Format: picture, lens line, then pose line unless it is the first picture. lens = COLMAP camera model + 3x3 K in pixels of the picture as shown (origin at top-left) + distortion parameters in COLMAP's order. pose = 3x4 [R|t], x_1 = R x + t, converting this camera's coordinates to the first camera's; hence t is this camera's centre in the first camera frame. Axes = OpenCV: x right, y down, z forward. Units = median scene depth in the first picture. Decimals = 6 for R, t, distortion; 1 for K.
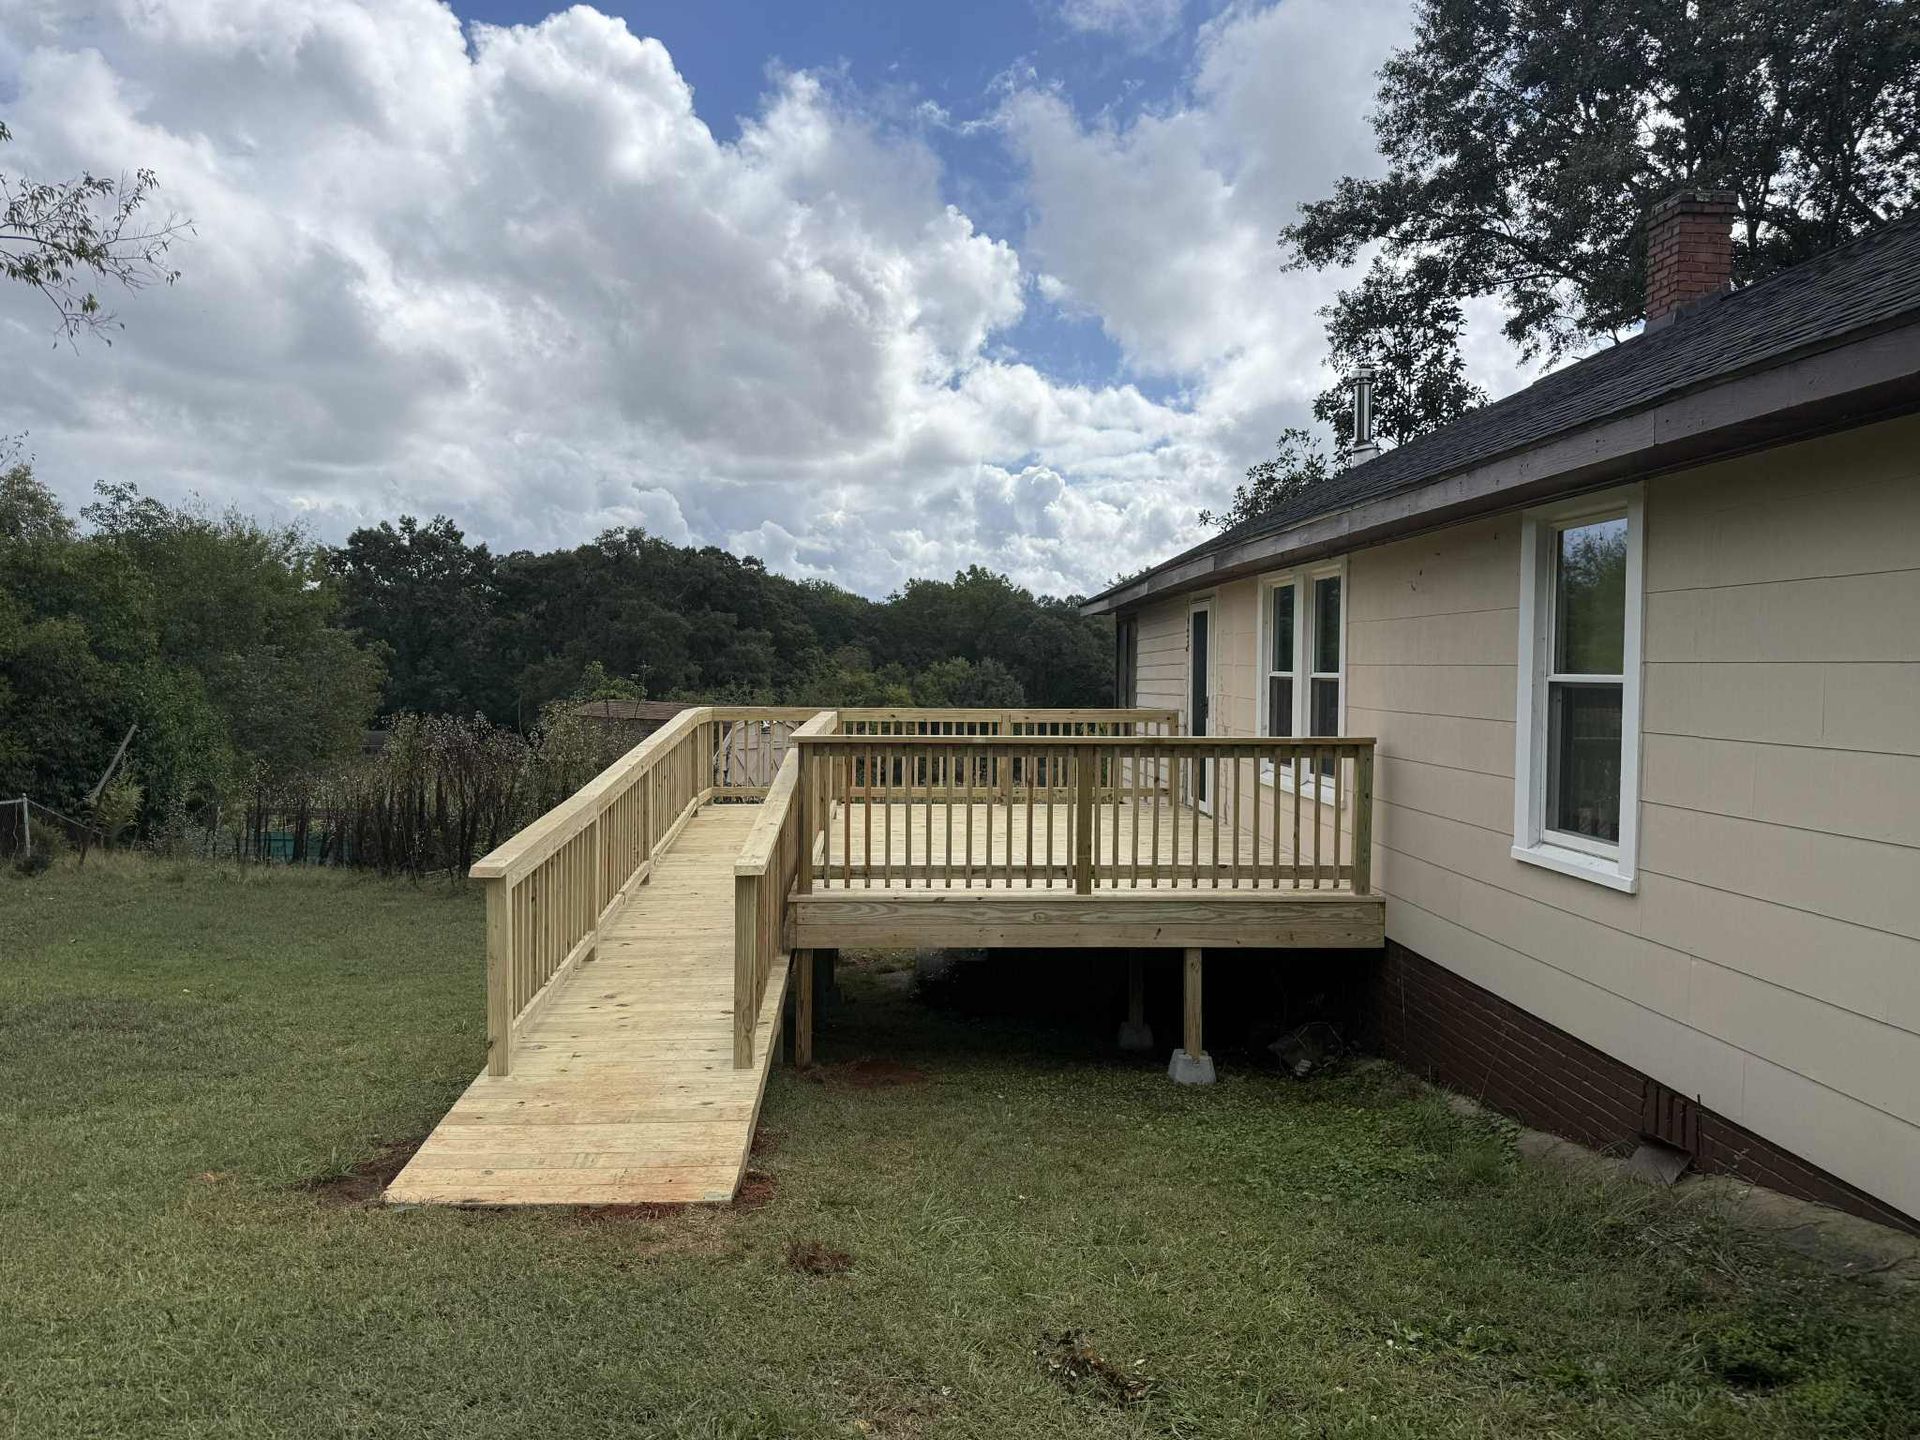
lens RADIAL K [[1371.3, 0, 960.0], [0, 1371.3, 720.0], [0, 0, 1]] dist [0.021991, -0.000609]
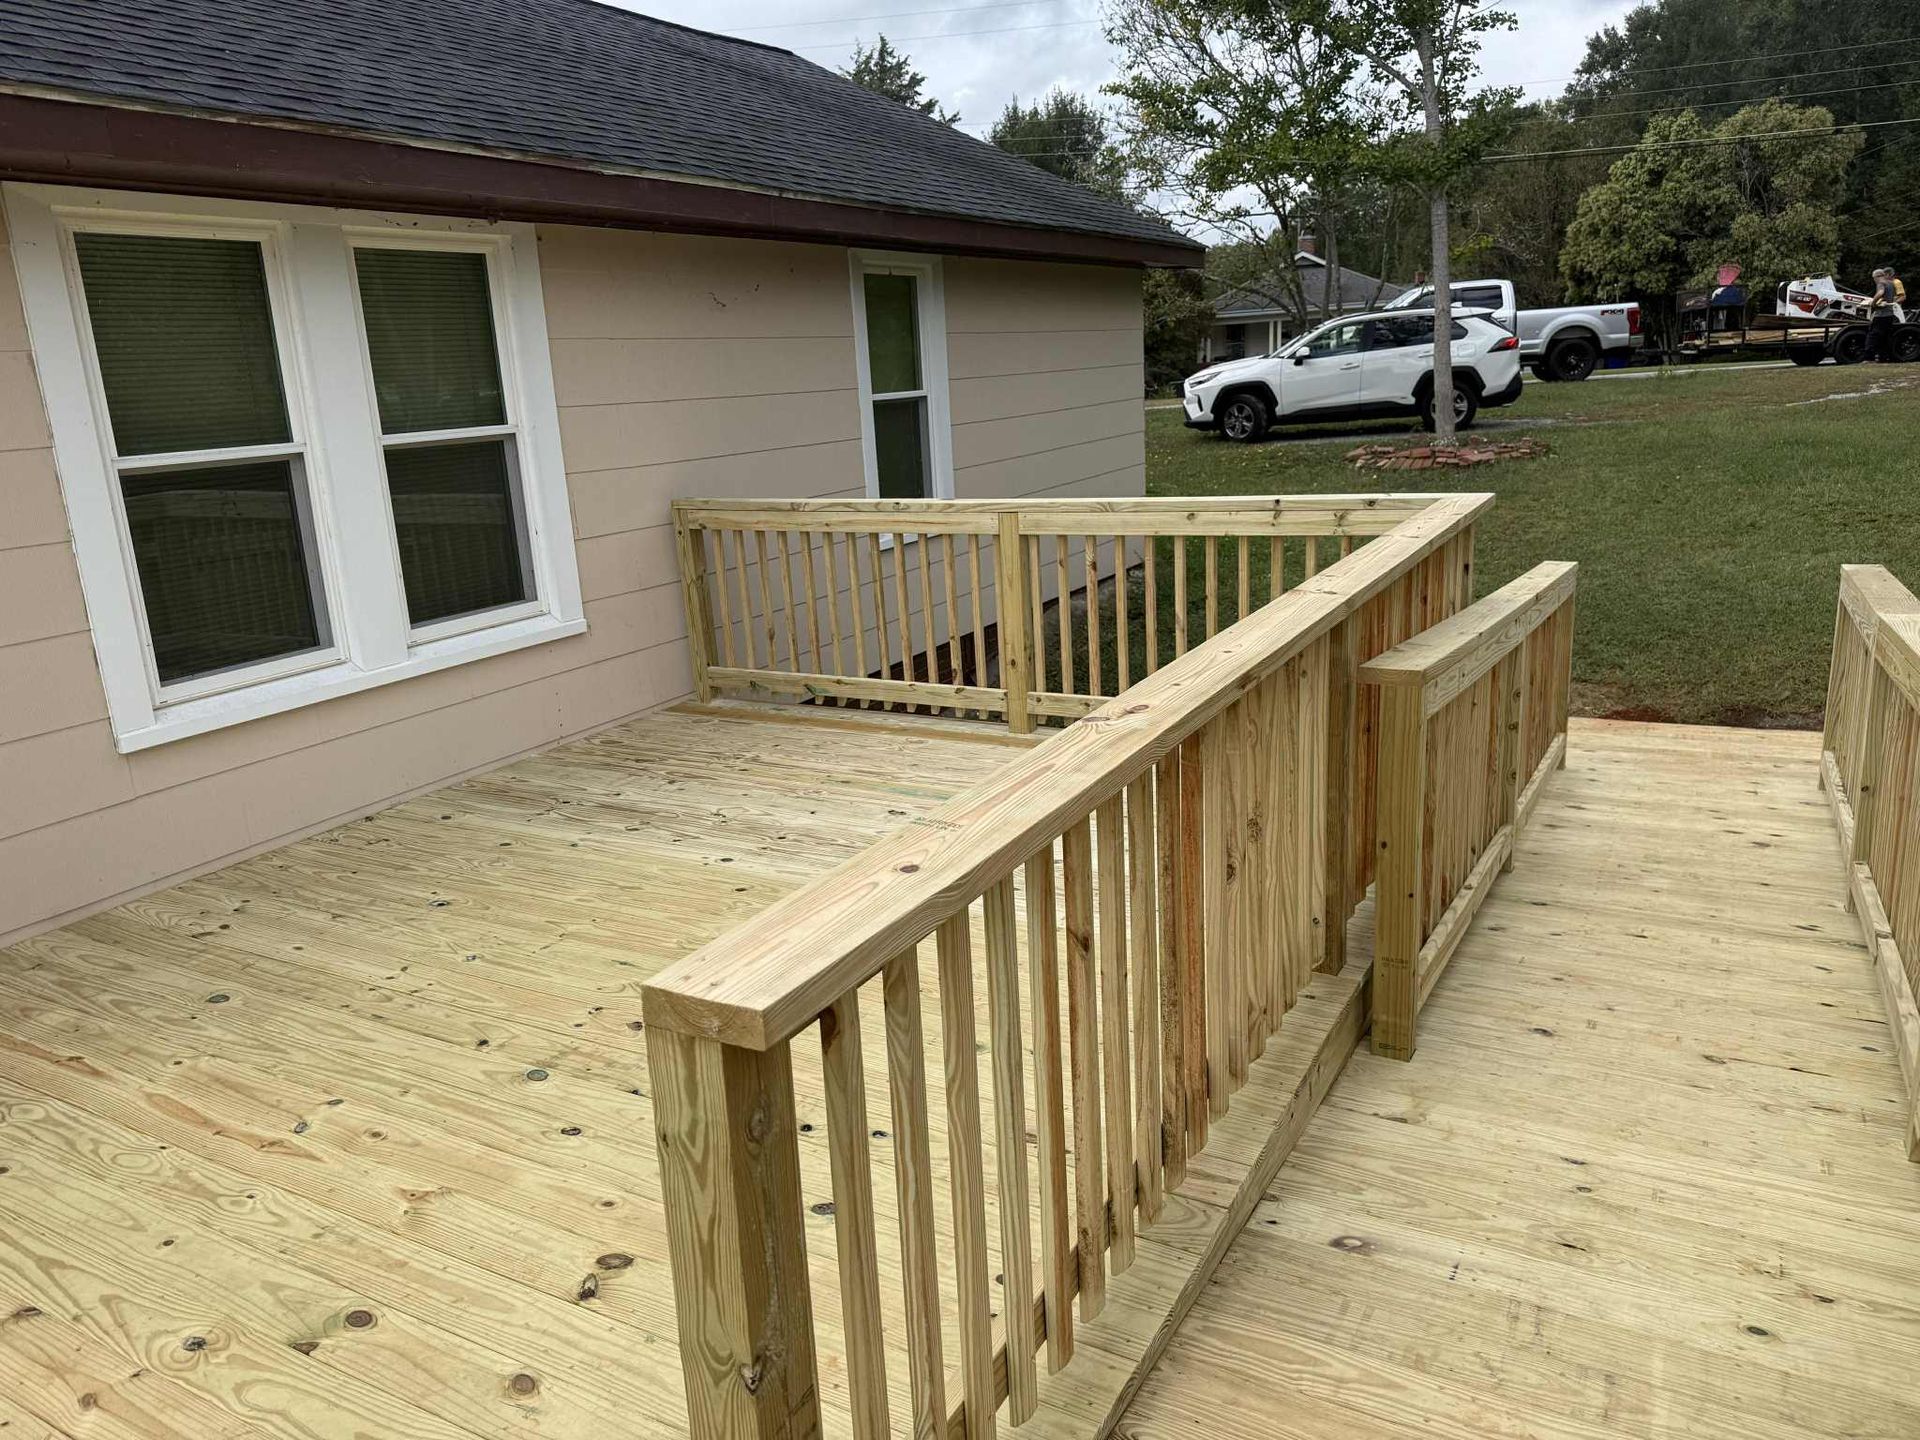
lens RADIAL K [[1372.1, 0, 904.5], [0, 1372.1, 690.5], [0, 0, 1]] dist [0.055825, 0.001789]
pose [[-0.823763, -0.102580, 0.557576, -0.027814], [0.064718, 0.960050, 0.272240, -0.009096], [-0.563228, 0.260347, -0.784215, 0.172543]]
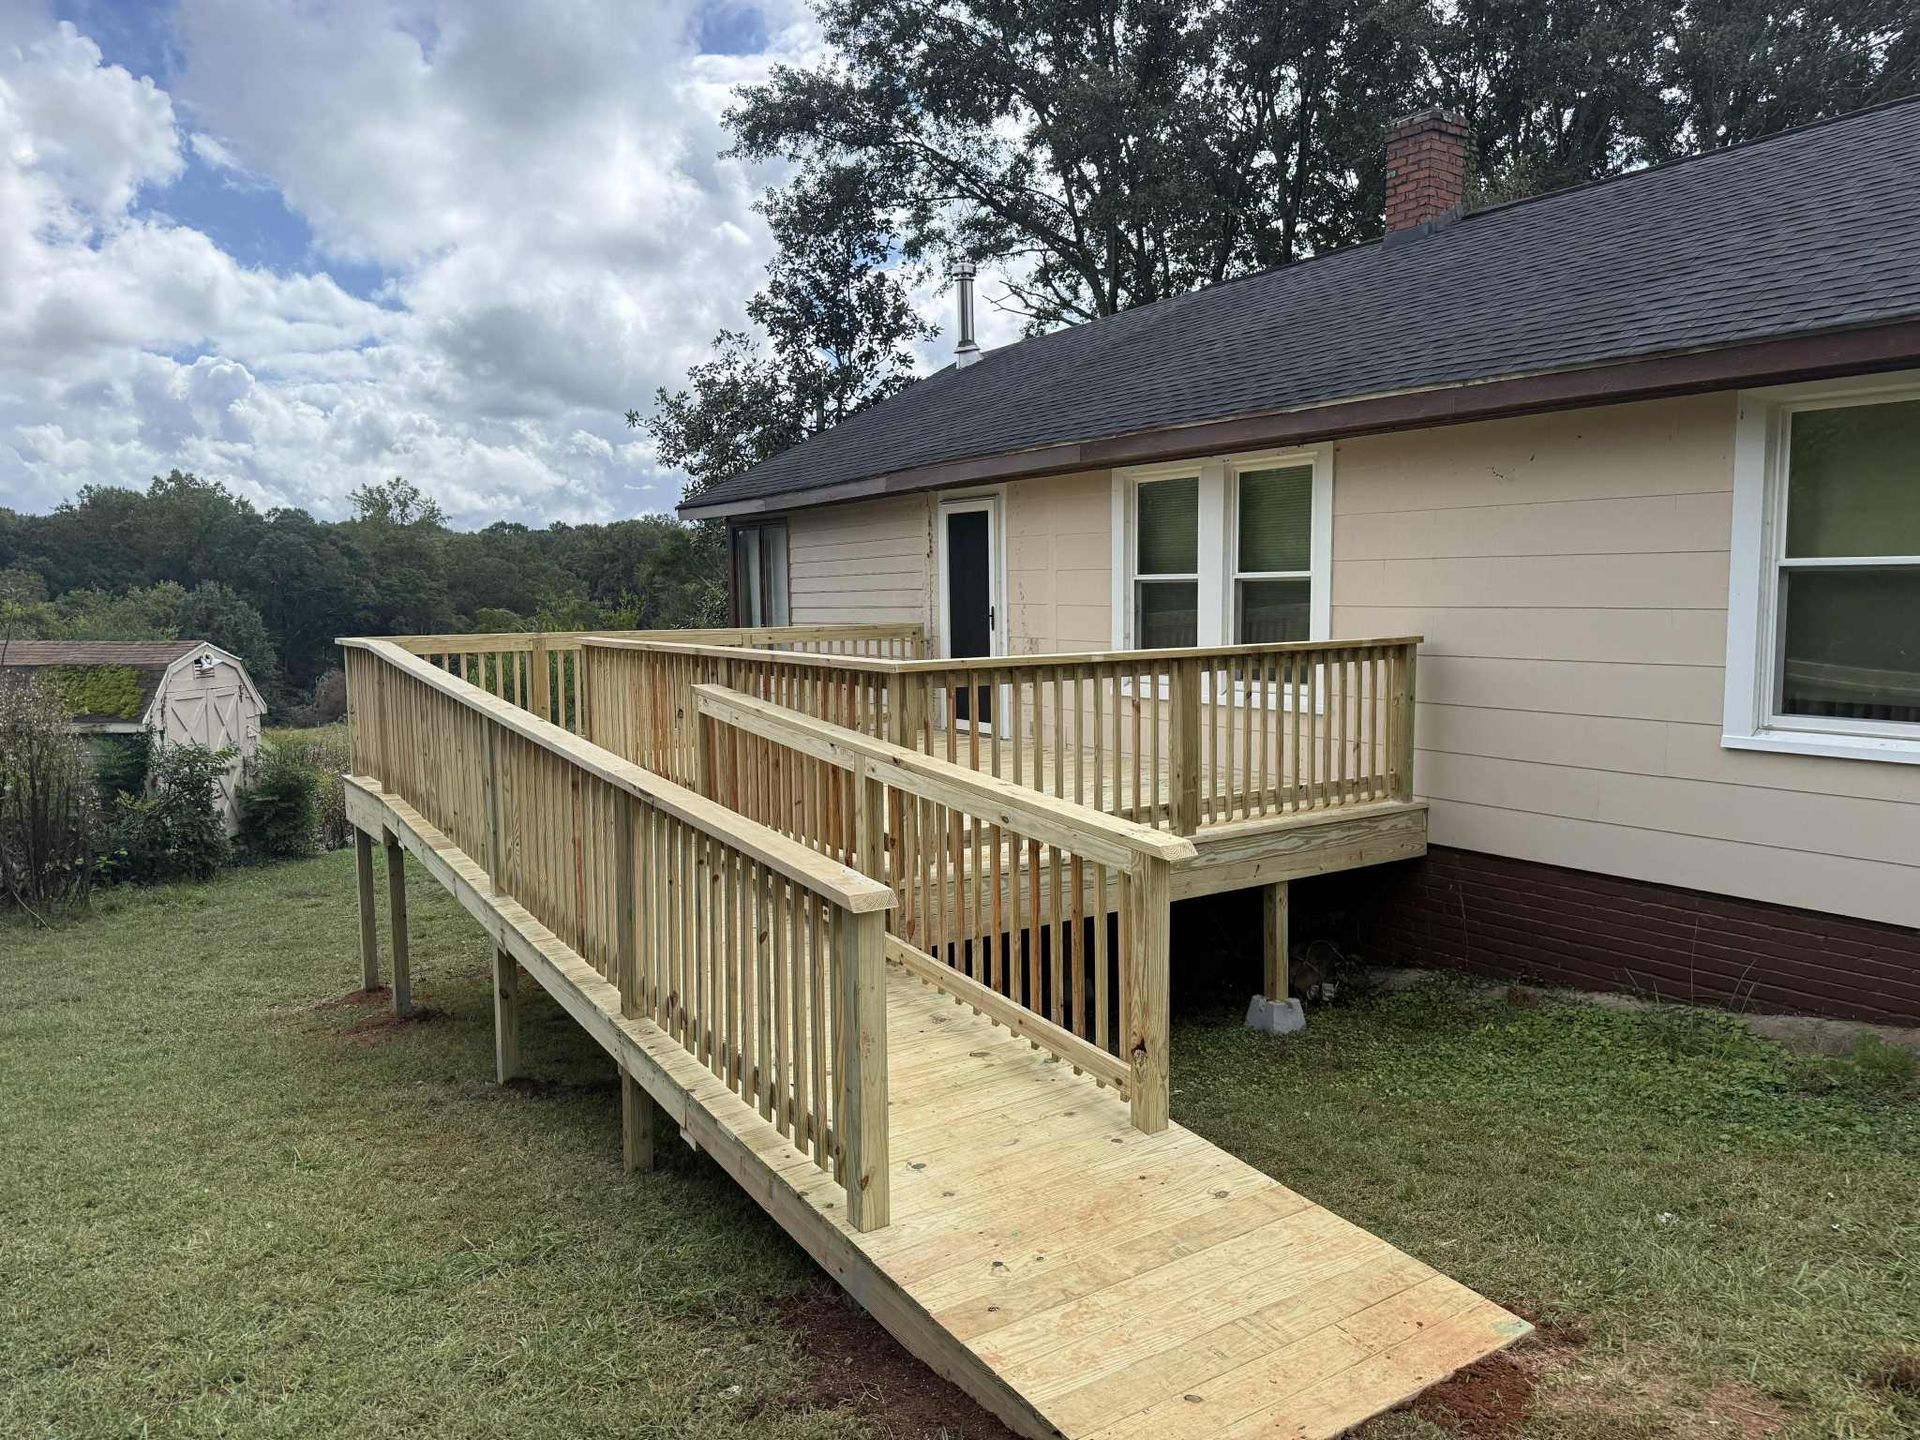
lens RADIAL K [[1372.1, 0, 904.5], [0, 1372.1, 690.5], [0, 0, 1]] dist [0.055825, 0.001789]
pose [[0.858912, -0.063344, 0.508190, -0.051937], [0.044201, 0.997787, 0.049666, -0.001429], [-0.510212, -0.020197, 0.859812, 0.037646]]
